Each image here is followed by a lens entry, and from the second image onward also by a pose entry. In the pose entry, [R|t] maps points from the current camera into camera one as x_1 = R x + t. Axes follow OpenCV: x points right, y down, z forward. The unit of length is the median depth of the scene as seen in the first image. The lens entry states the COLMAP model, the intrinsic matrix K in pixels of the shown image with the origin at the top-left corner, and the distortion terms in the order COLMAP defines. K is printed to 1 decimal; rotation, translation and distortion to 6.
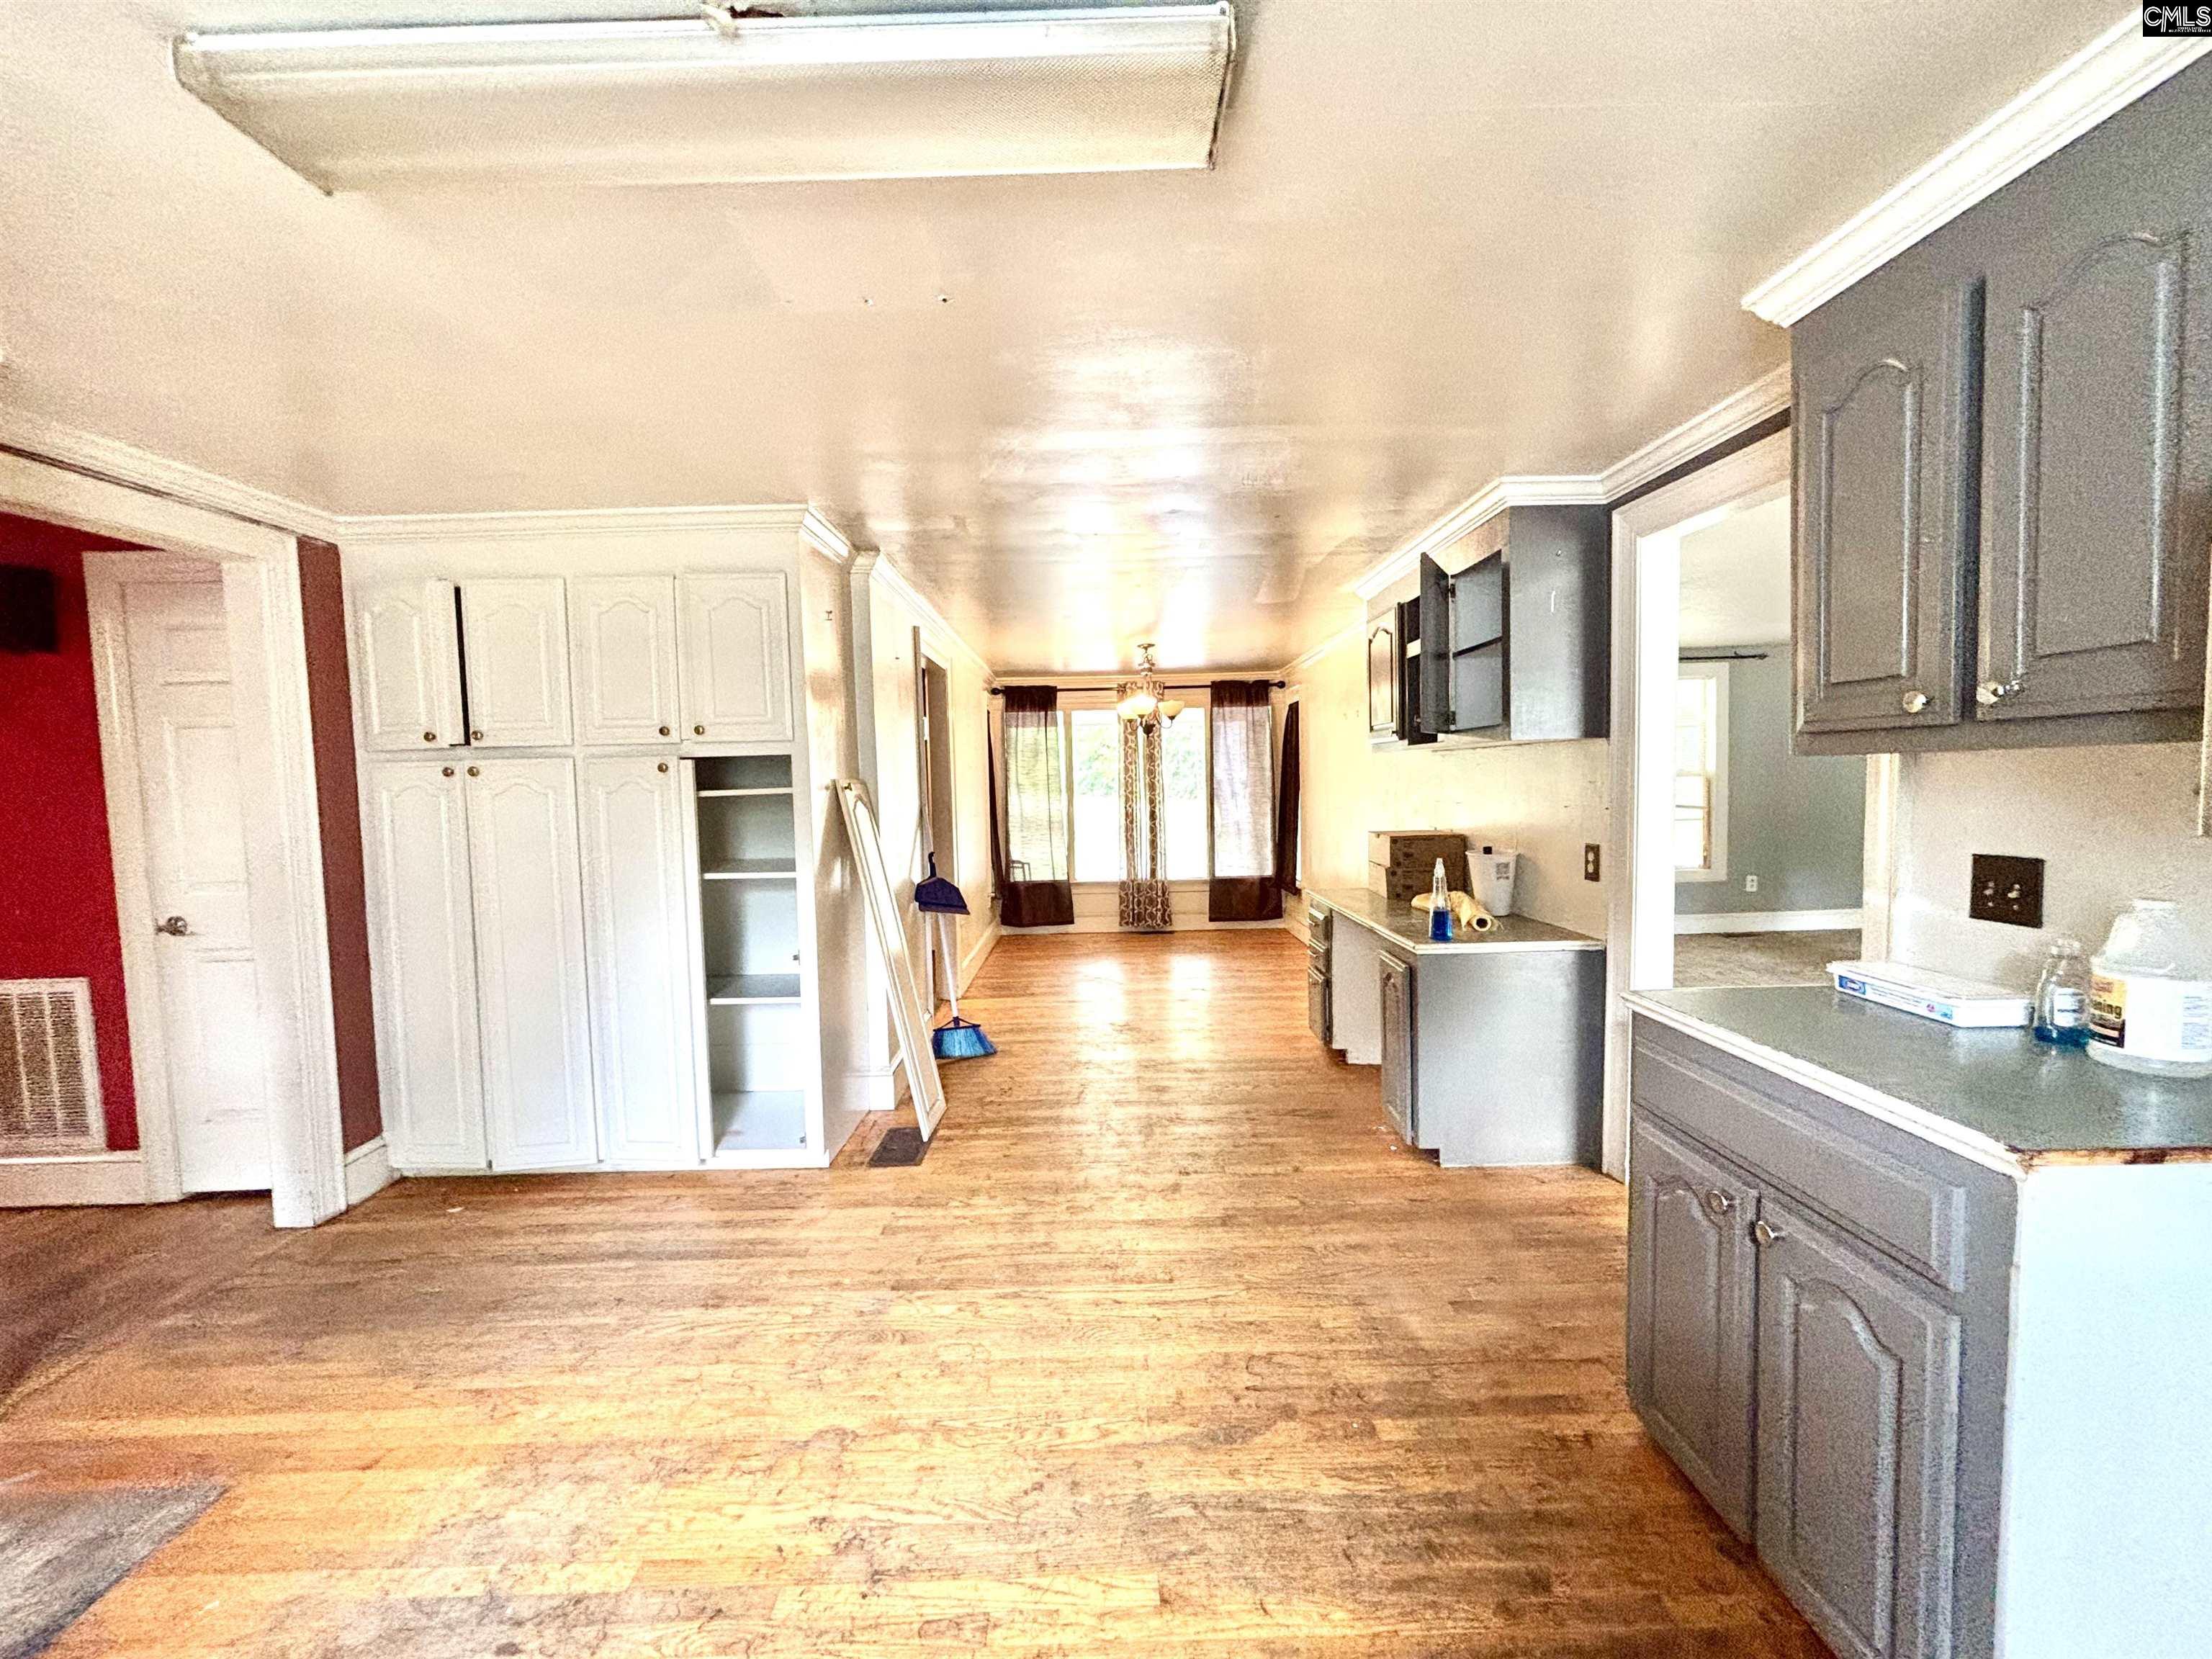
lens RADIAL K [[887.5, 0, 1099.3], [0, 887.5, 830.4], [0, 0, 1]] dist [-0.002716, 0.000588]
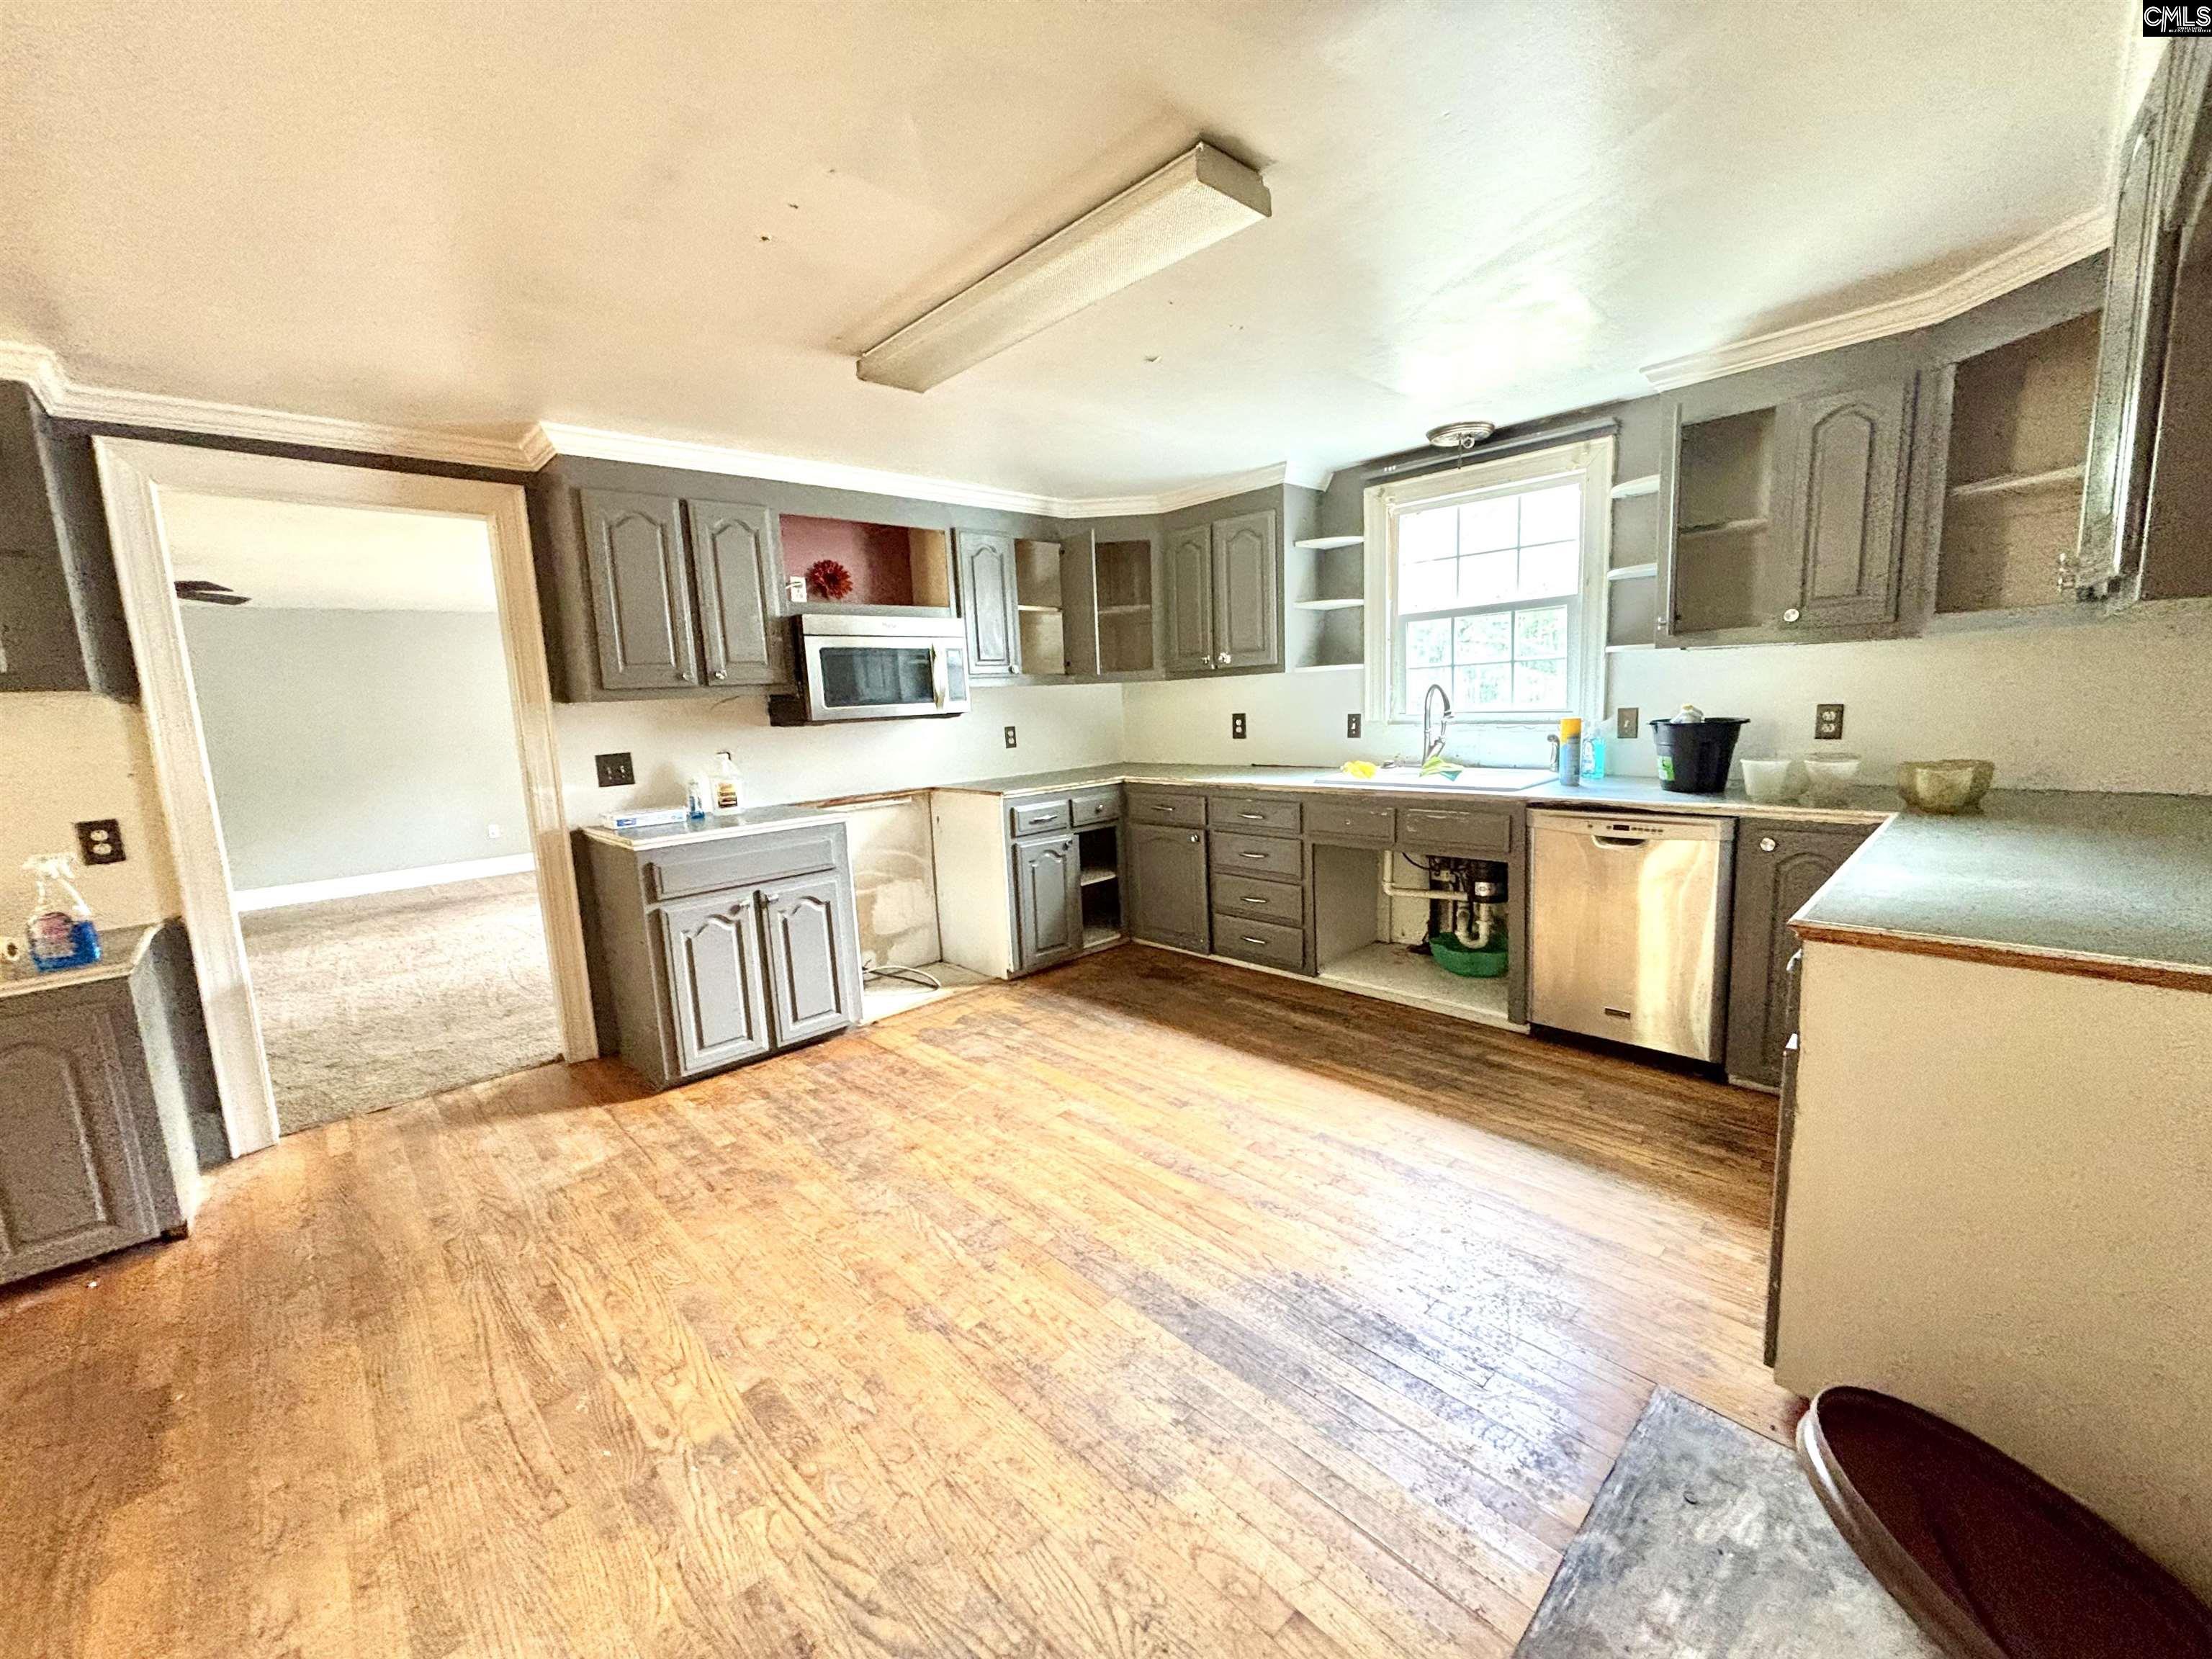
lens RADIAL K [[887.5, 0, 1105.1], [0, 887.5, 823.6], [0, 0, 1]] dist [-0.002716, 0.000588]
pose [[-0.685820, -0.055052, 0.725686, -1.273424], [0.103240, 0.979691, 0.171890, -0.047315], [-0.720411, 0.192806, -0.666209, 1.548721]]
